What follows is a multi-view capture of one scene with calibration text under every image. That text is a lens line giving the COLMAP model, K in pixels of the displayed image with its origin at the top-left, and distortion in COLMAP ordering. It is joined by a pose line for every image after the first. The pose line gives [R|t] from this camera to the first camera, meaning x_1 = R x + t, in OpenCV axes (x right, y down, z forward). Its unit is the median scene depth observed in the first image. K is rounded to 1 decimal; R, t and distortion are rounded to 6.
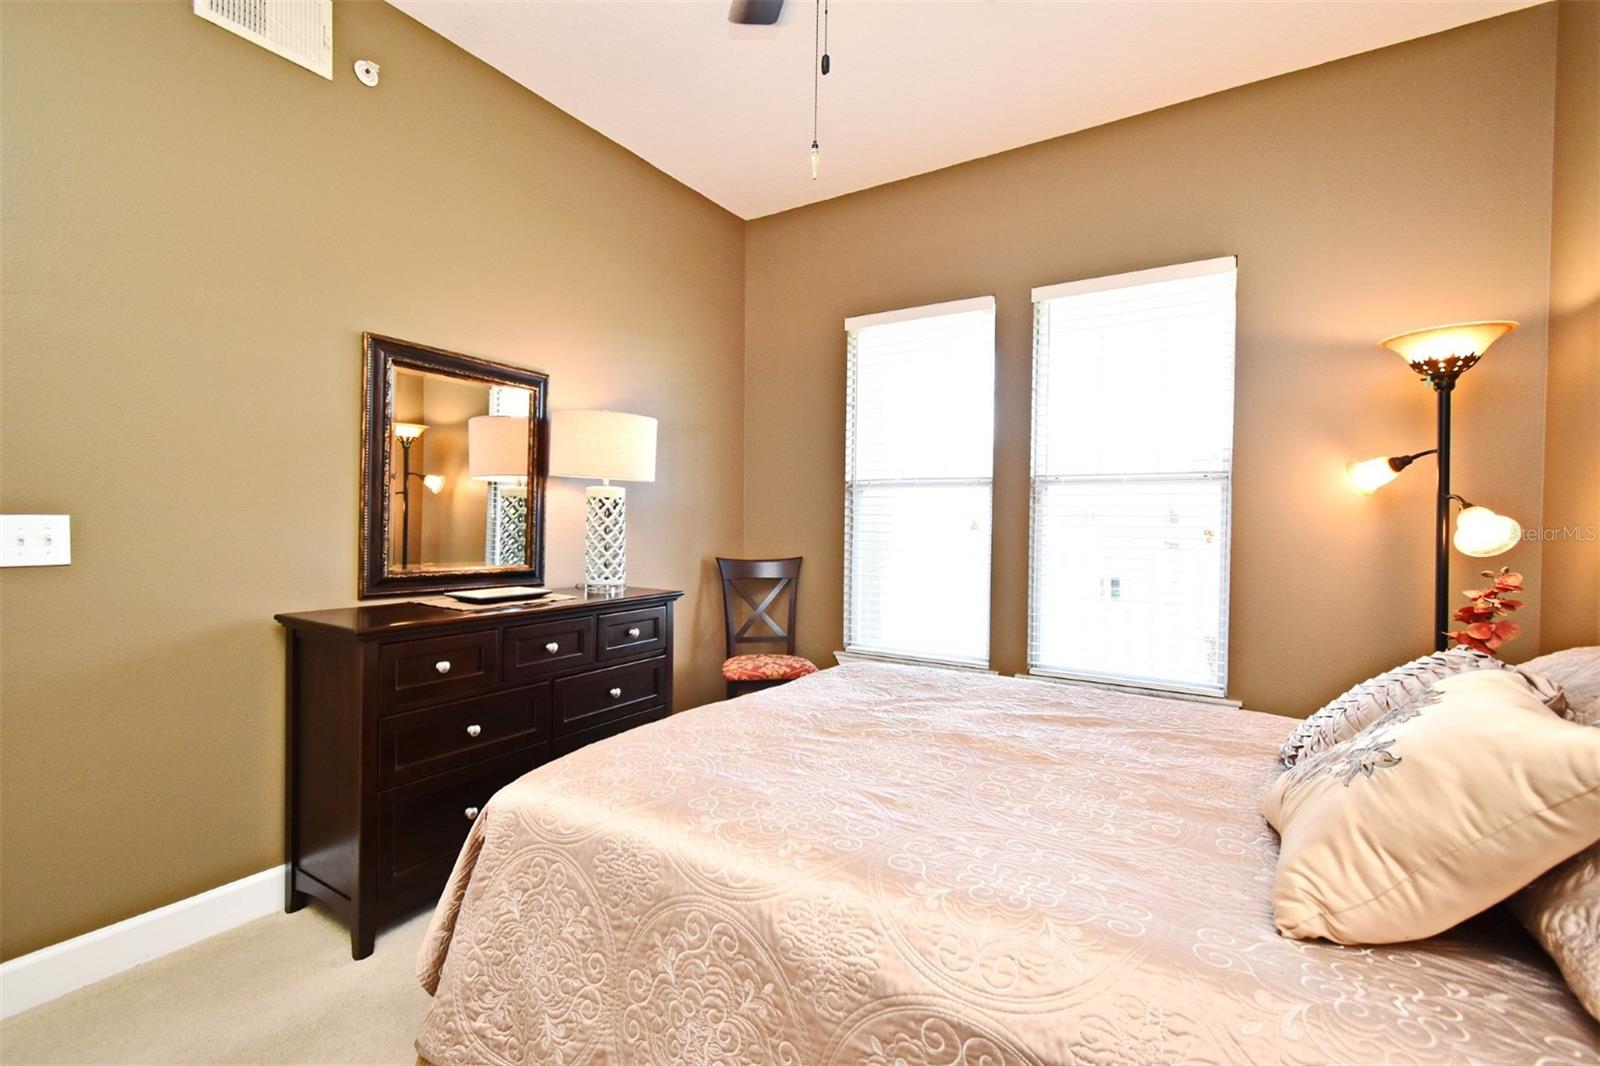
lens RADIAL K [[707.3, 0, 797.8], [0, 707.3, 523.8], [0, 0, 1]] dist [0.002765, 0.000134]
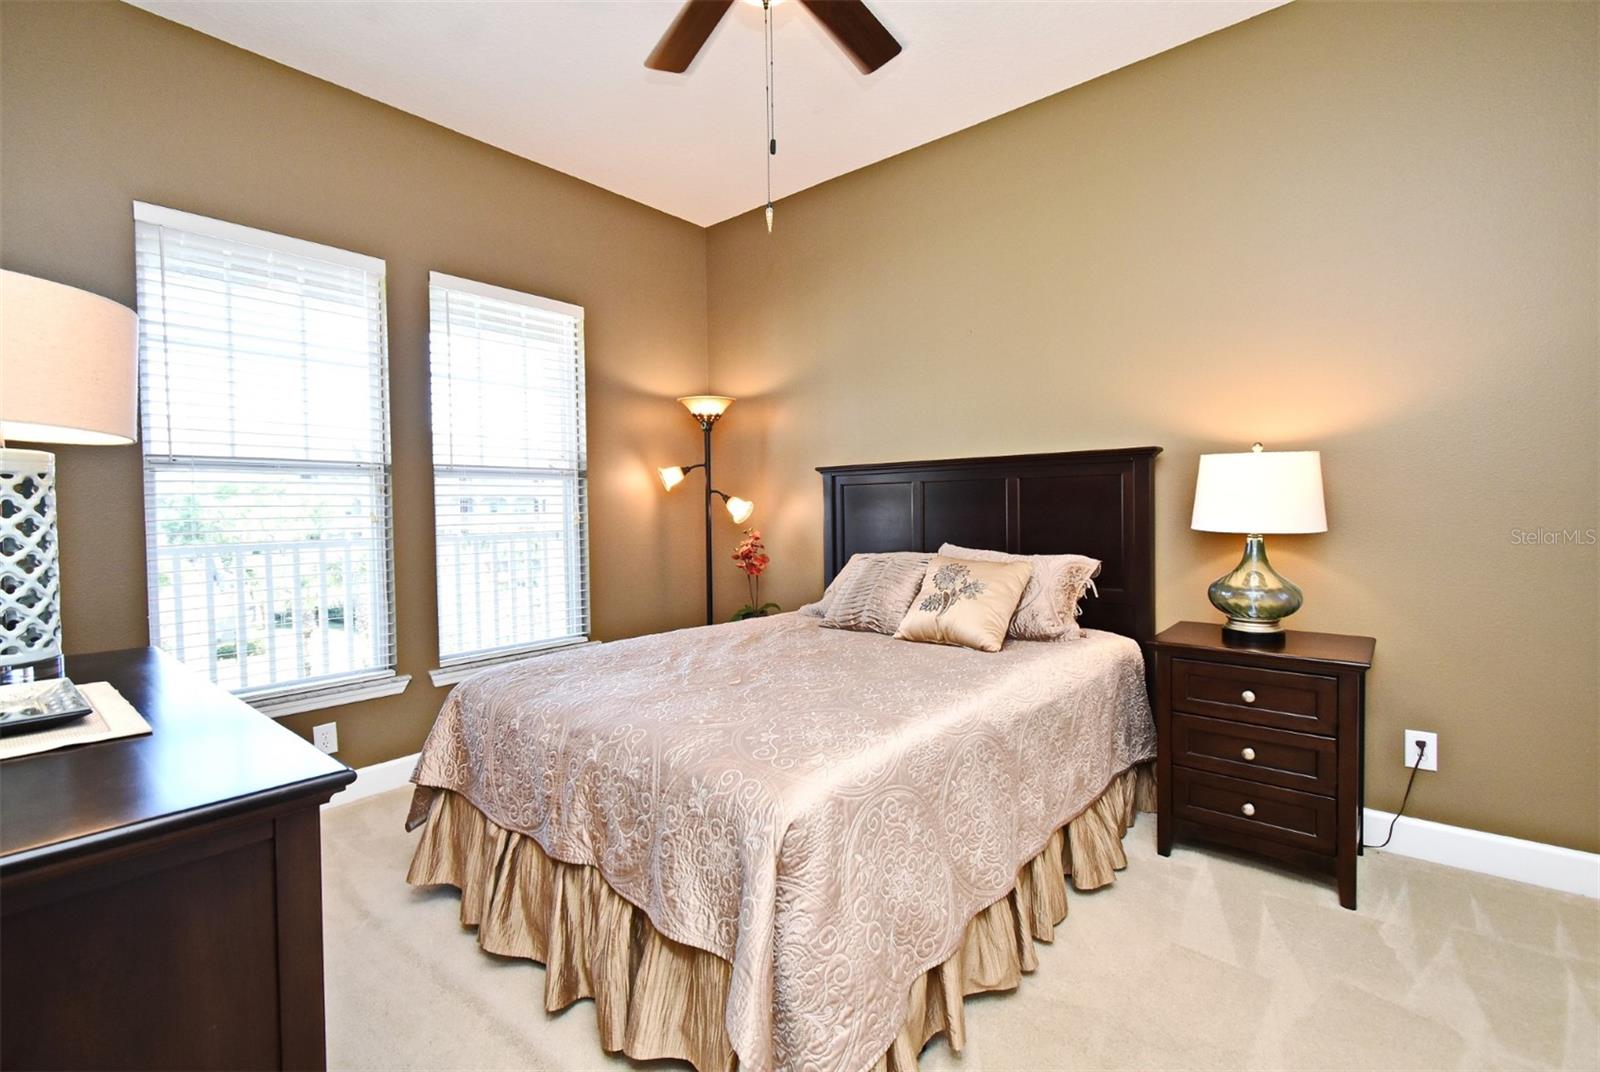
lens RADIAL K [[707.3, 0, 797.8], [0, 707.3, 526.8], [0, 0, 1]] dist [0.002765, 0.000134]
pose [[0.139027, -0.041849, 0.989404, -0.656282], [0.021412, 0.999000, 0.039247, -0.010758], [-0.990057, 0.015729, 0.139784, 0.423173]]
